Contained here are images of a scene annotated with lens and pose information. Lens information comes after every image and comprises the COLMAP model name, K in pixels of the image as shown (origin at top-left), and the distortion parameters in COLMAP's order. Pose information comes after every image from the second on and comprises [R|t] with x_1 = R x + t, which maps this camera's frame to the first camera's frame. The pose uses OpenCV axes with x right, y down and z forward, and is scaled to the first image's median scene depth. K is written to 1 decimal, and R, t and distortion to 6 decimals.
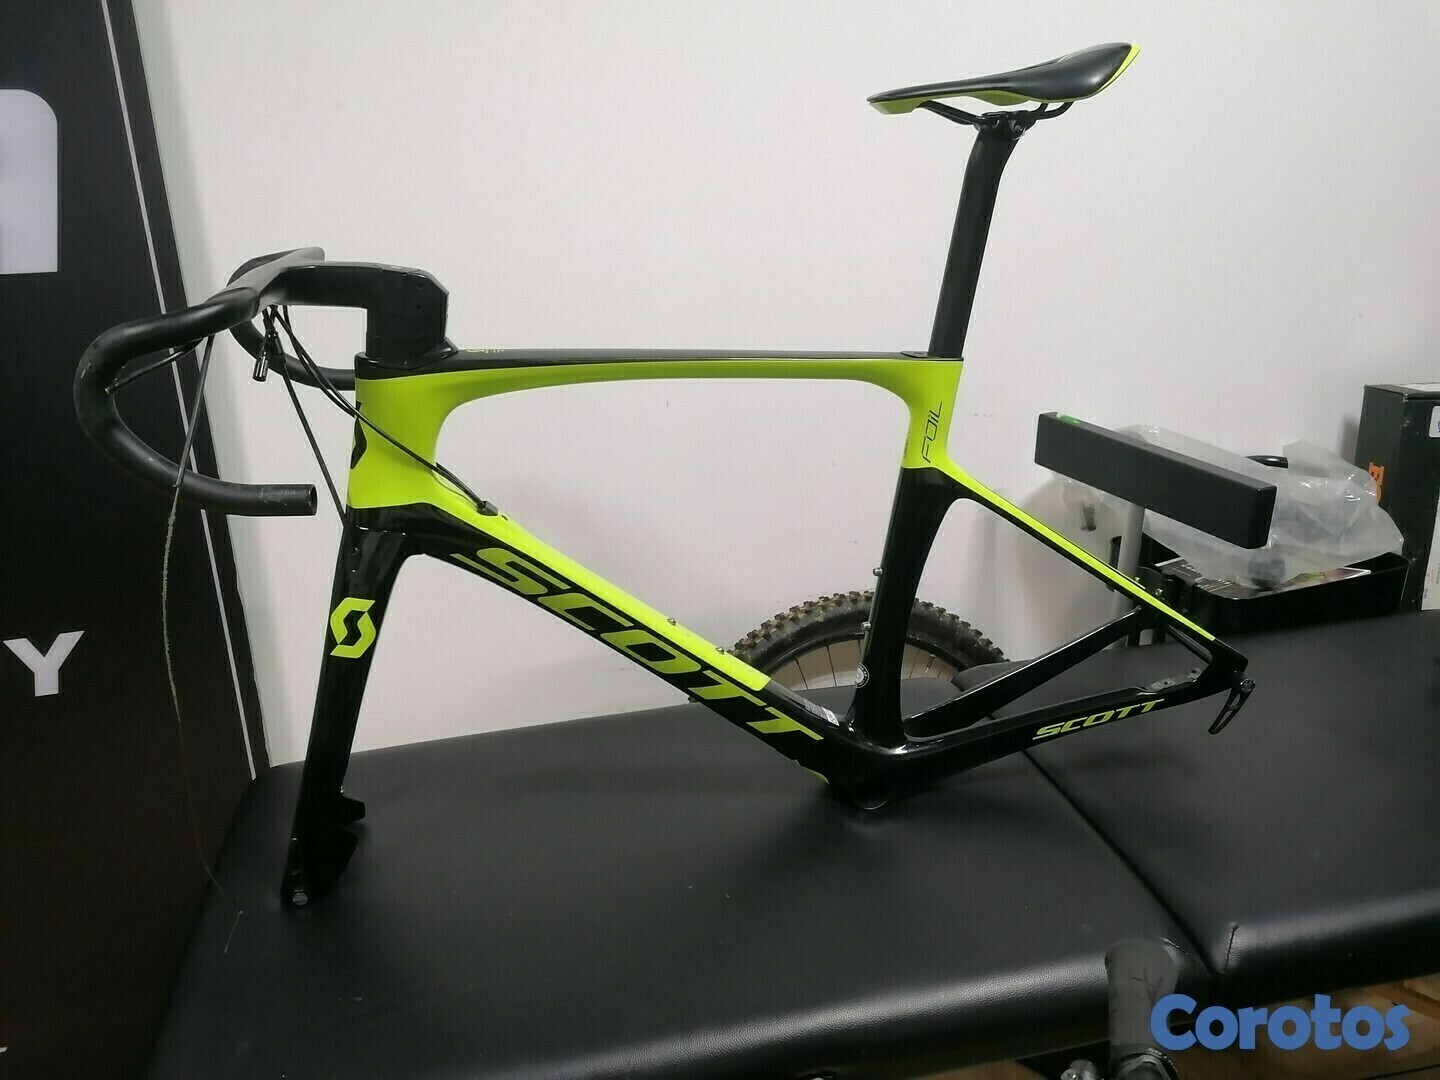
lens RADIAL K [[1102.2, 0, 720.0], [0, 1102.2, 540.0], [0, 0, 1]] dist [0.149107, -0.087291]
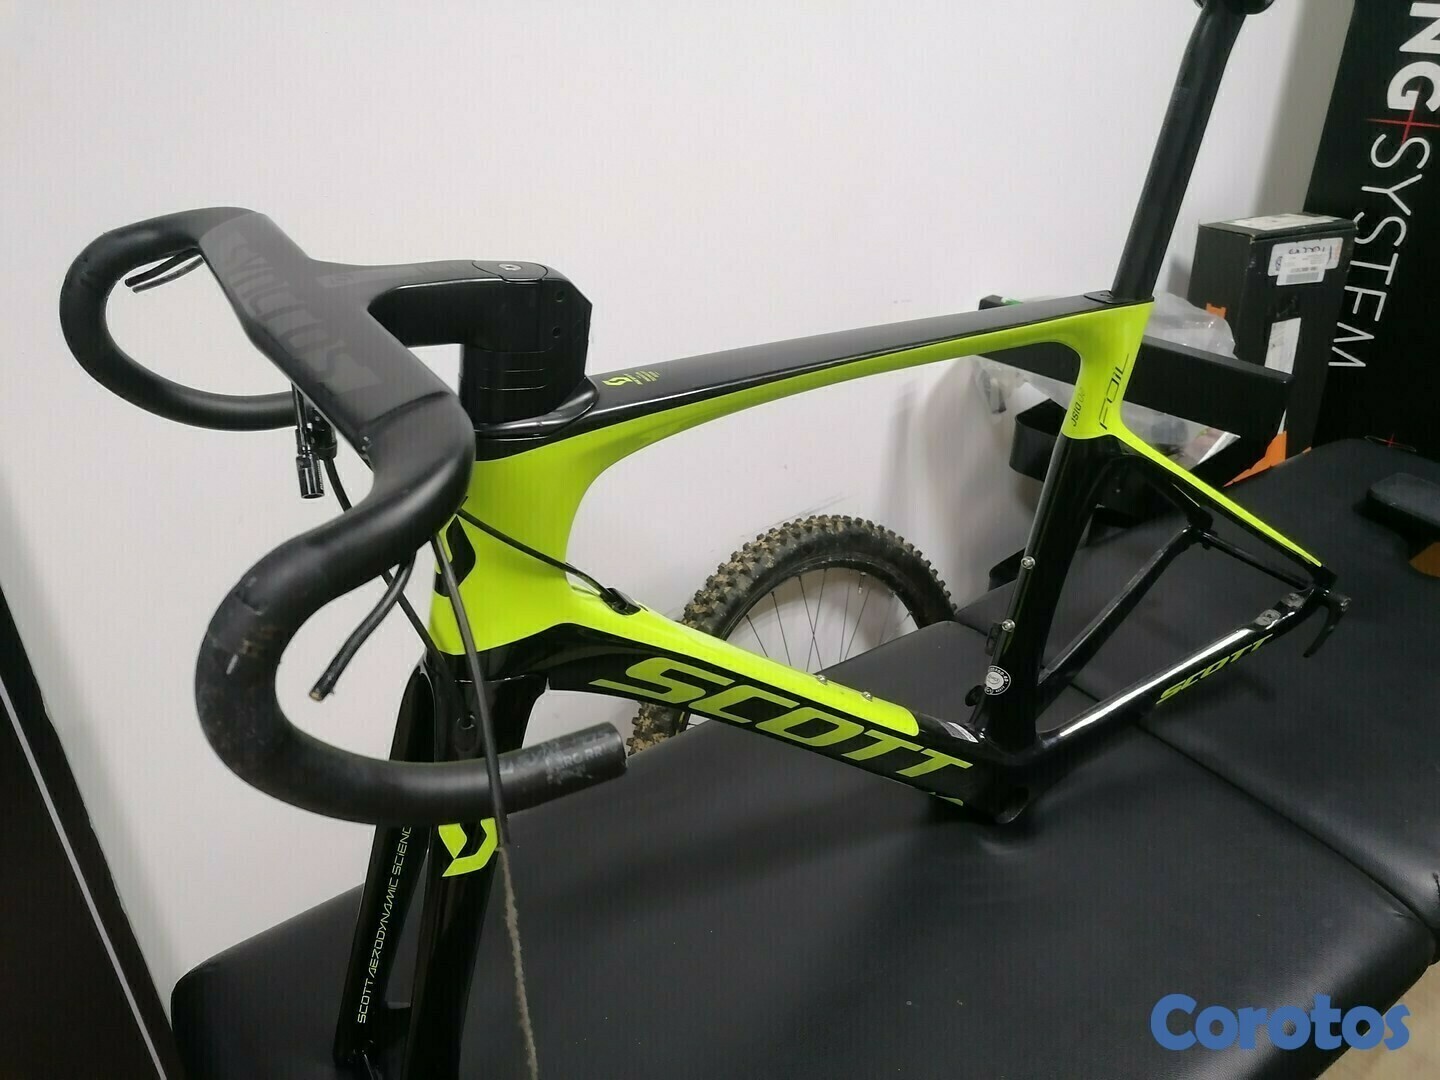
lens RADIAL K [[1102.2, 0, 720.0], [0, 1102.2, 540.0], [0, 0, 1]] dist [0.149107, -0.087291]
pose [[0.918757, -0.176525, 0.353164, -0.351852], [0.110832, 0.973829, 0.198427, -0.175018], [-0.378948, -0.143164, 0.914277, 0.333933]]
